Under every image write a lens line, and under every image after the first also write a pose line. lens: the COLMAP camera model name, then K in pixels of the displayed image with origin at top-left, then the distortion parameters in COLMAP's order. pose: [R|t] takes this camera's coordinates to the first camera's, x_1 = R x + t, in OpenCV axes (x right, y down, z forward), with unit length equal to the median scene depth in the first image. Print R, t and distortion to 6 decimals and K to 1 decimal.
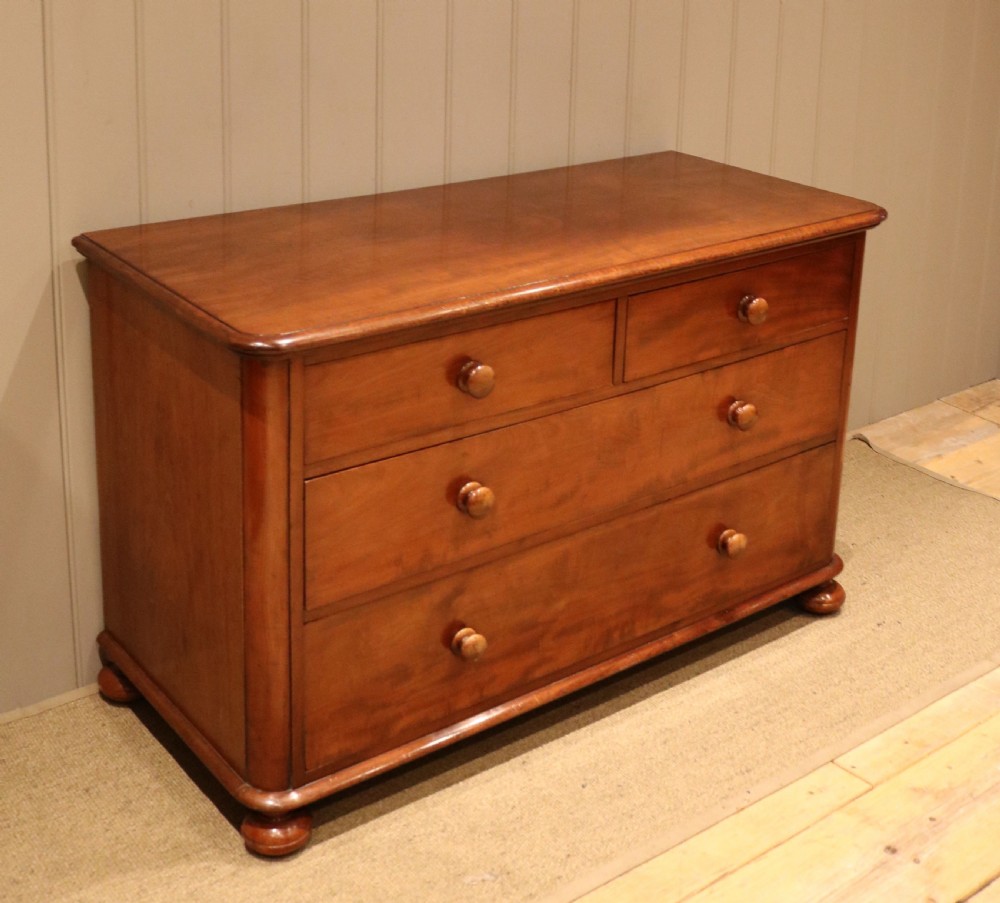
lens RADIAL K [[1413.9, 0, 477.8], [0, 1413.9, 276.3], [0, 0, 1]] dist [-0.097302, 0.000000]
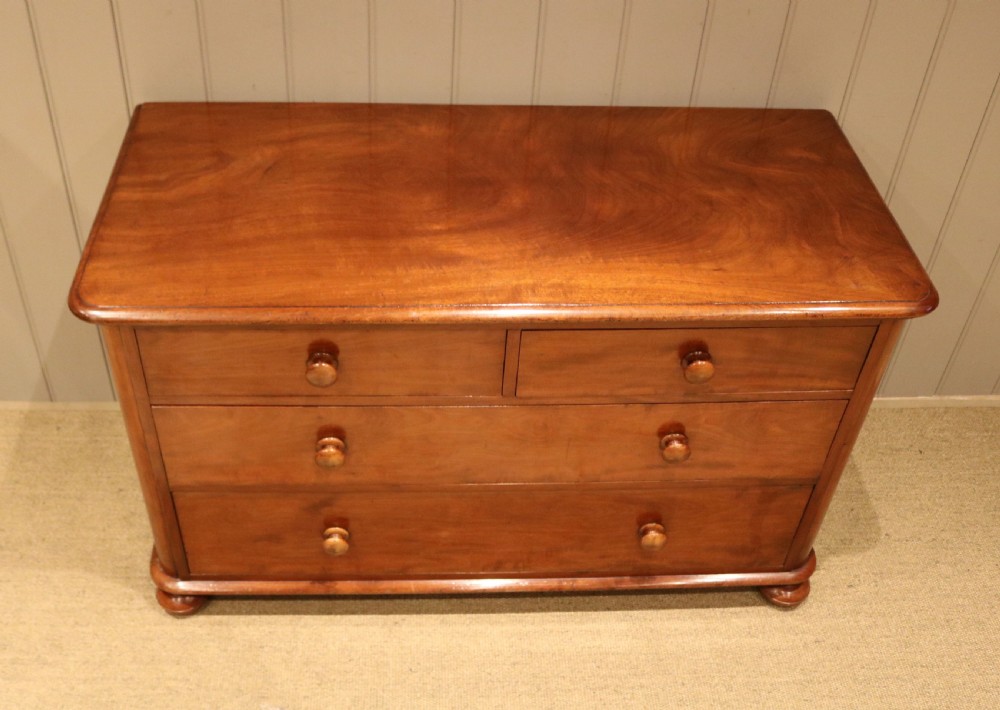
lens RADIAL K [[1023.5, 0, 446.0], [0, 1023.5, 297.8], [0, 0, 1]] dist [-0.109255, 0.000000]
pose [[0.817006, 0.371473, -0.441032, 0.353841], [-0.170619, 0.886332, 0.430471, -0.288923], [0.550809, -0.276448, 0.787519, 0.416598]]
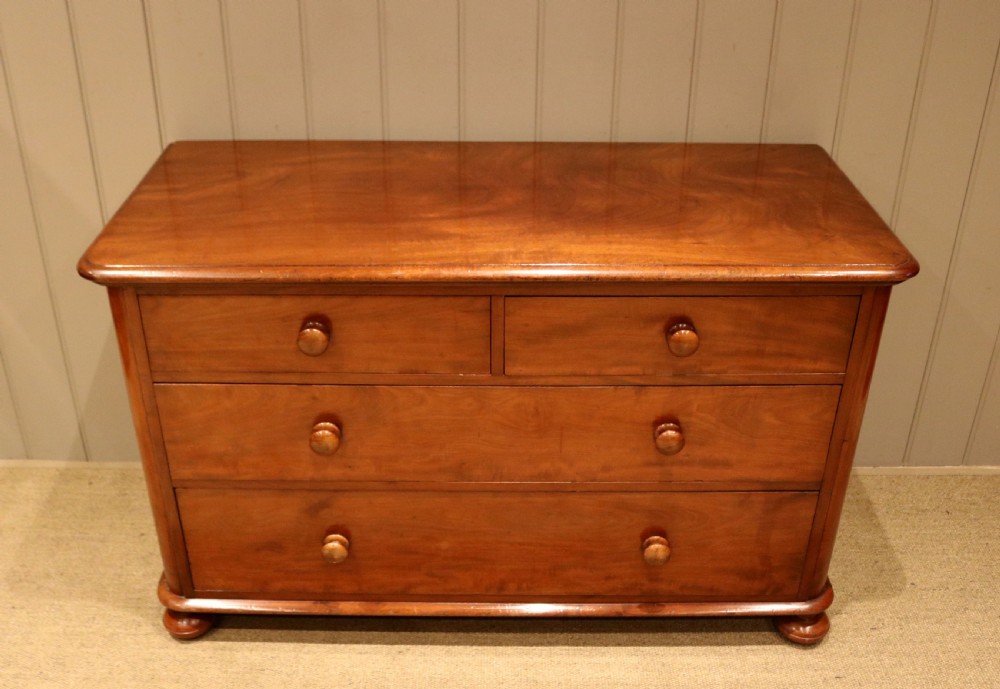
lens RADIAL K [[991.7, 0, 477.1], [0, 991.7, 367.2], [0, 0, 1]] dist [-0.112177, 0.000000]
pose [[0.789540, 0.293989, -0.538699, 0.467918], [-0.154759, 0.944801, 0.288793, -0.133035], [0.593865, -0.144646, 0.791456, 0.418252]]
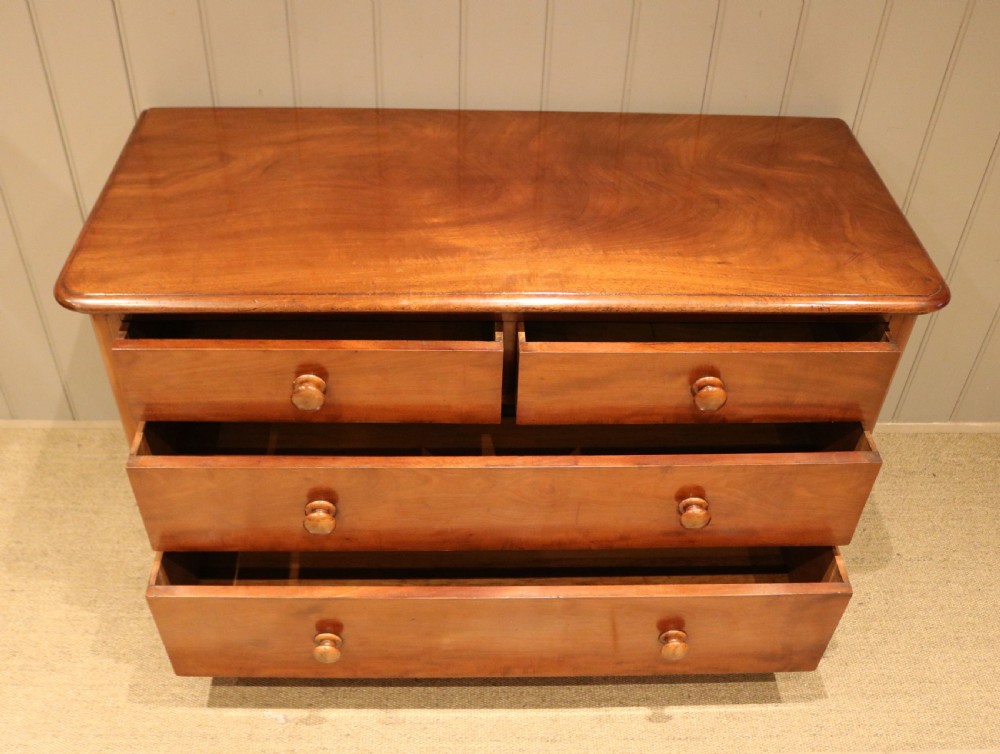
lens RADIAL K [[960.1, 0, 490.5], [0, 960.1, 396.9], [0, 0, 1]] dist [-0.111062, 0.000000]
pose [[0.811820, 0.390495, -0.434122, 0.376404], [-0.172433, 0.870646, 0.460697, -0.225961], [0.557867, -0.299146, 0.774142, 0.470279]]
